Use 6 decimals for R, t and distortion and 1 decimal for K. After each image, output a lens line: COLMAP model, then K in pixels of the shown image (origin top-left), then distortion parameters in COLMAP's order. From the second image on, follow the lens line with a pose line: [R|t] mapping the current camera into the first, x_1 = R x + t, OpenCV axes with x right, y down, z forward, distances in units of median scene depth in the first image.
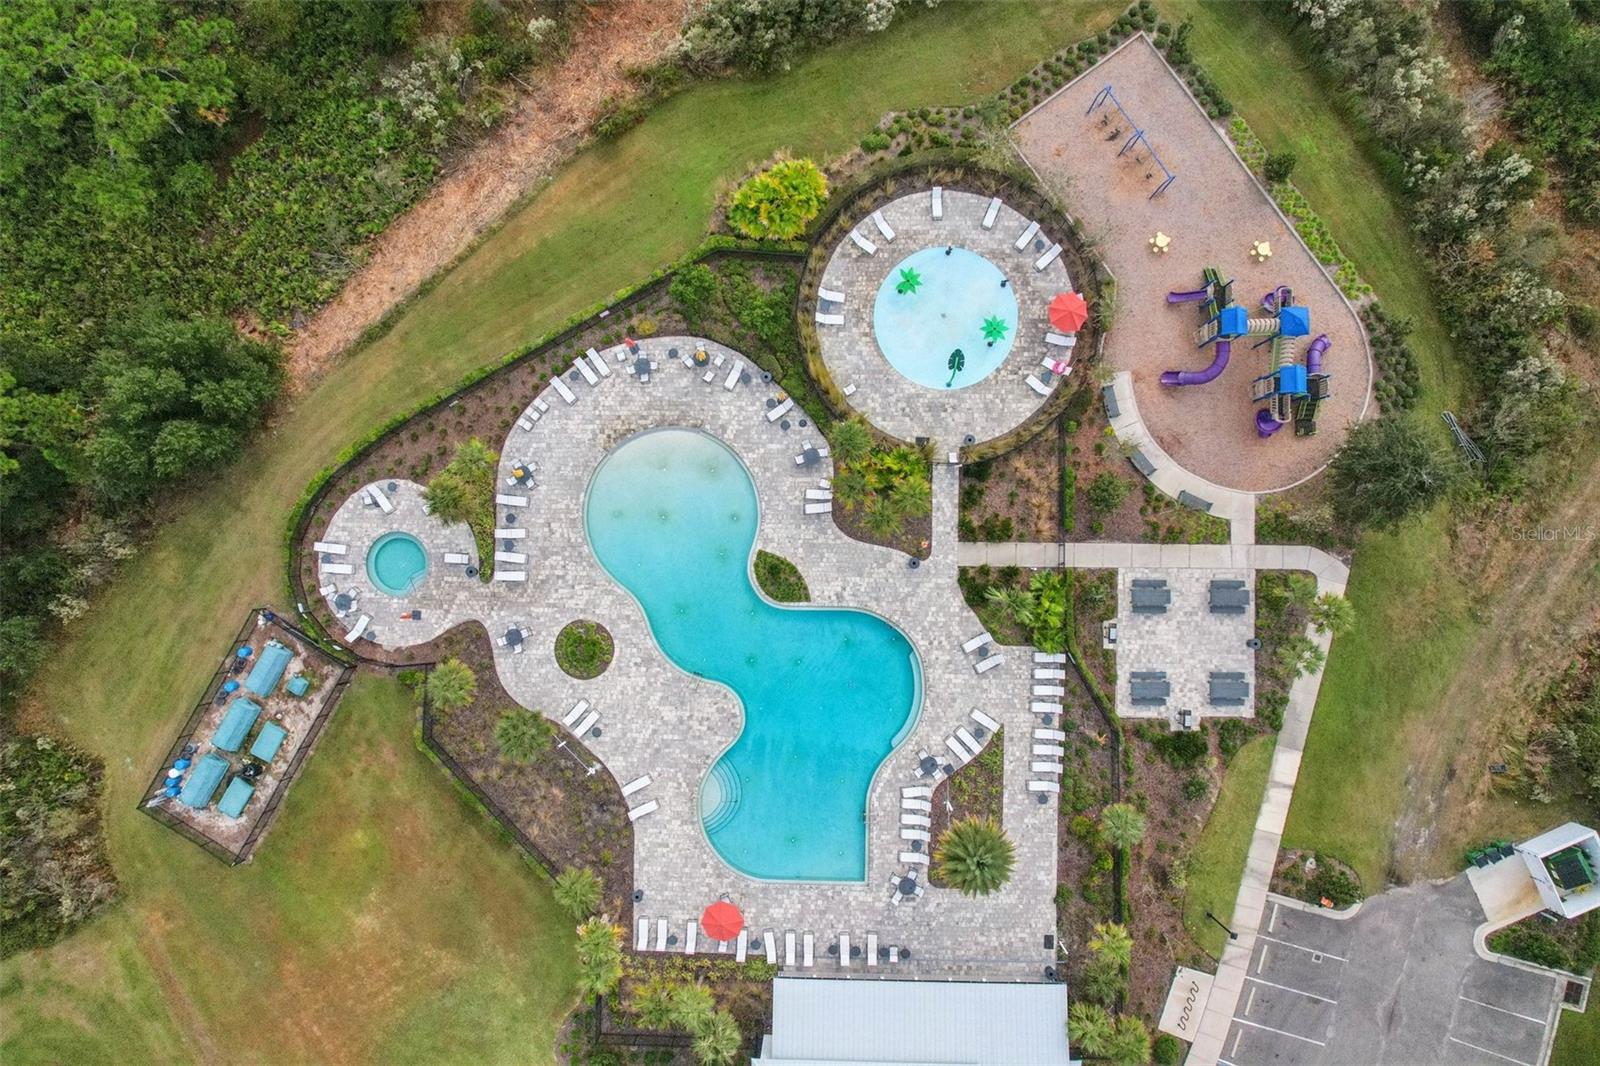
lens RADIAL K [[1027.9, 0, 795.8], [0, 1027.9, 580.3], [0, 0, 1]] dist [-0.060066, 0.037177]
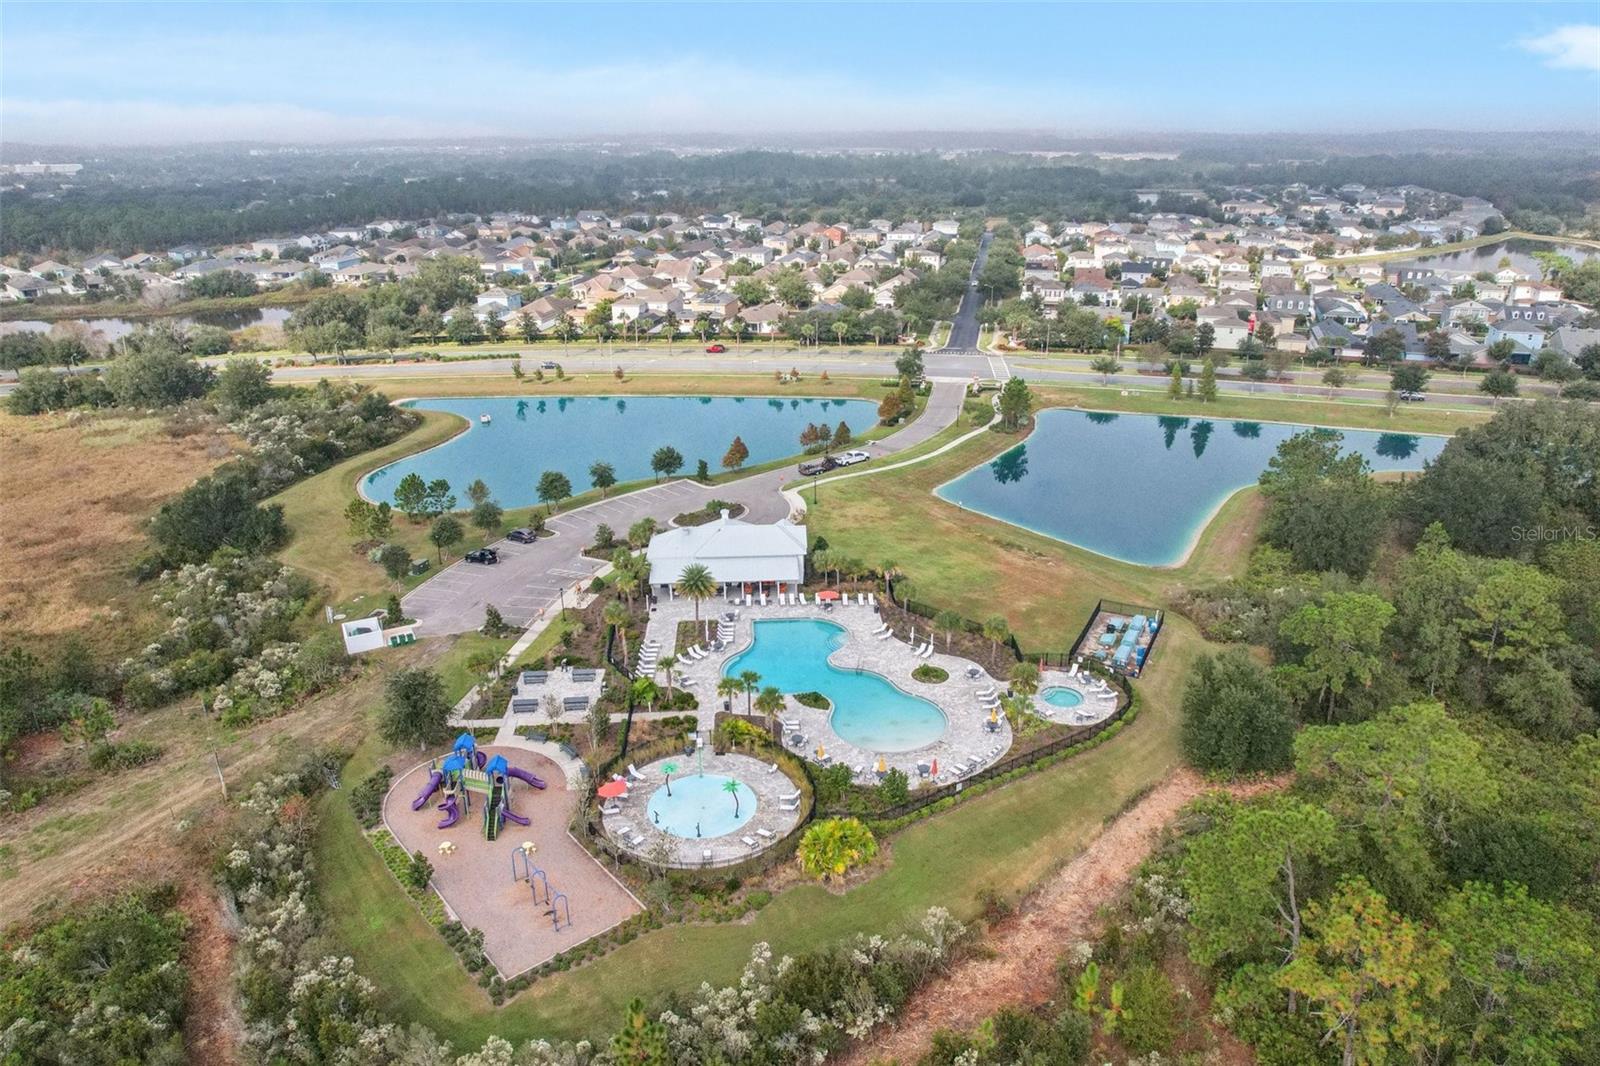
lens RADIAL K [[1080.5, 0, 800.0], [0, 1080.5, 533.0], [0, 0, 1]] dist [-0.046920, 0.000231]
pose [[-0.997026, 0.061163, -0.046885, 0.064431], [-0.064848, -0.337132, 0.939221, -1.453408], [0.041640, 0.939469, 0.340095, 0.204427]]
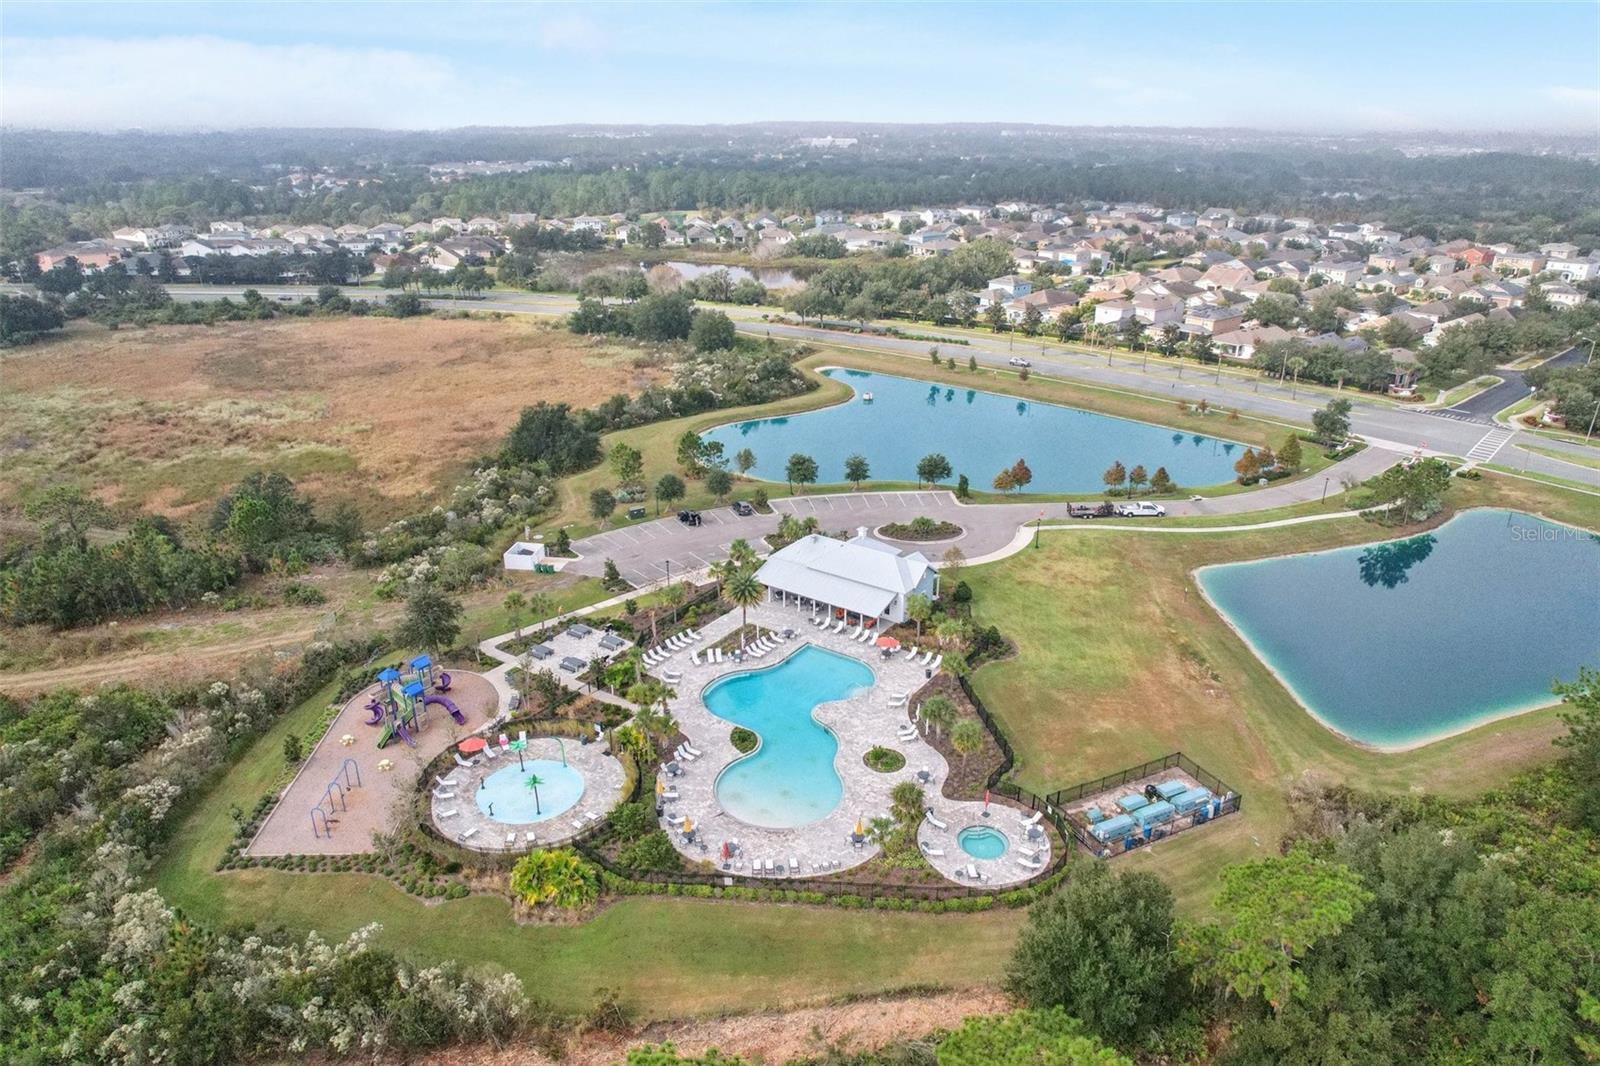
lens RADIAL K [[1037.7, 0, 800.0], [0, 1037.7, 533.0], [0, 0, 1]] dist [-0.047771, -0.000495]
pose [[-0.830797, -0.180984, 0.526327, -0.811989], [0.556387, -0.294627, 0.776935, -1.023932], [0.014457, 0.938317, 0.345473, 0.211654]]
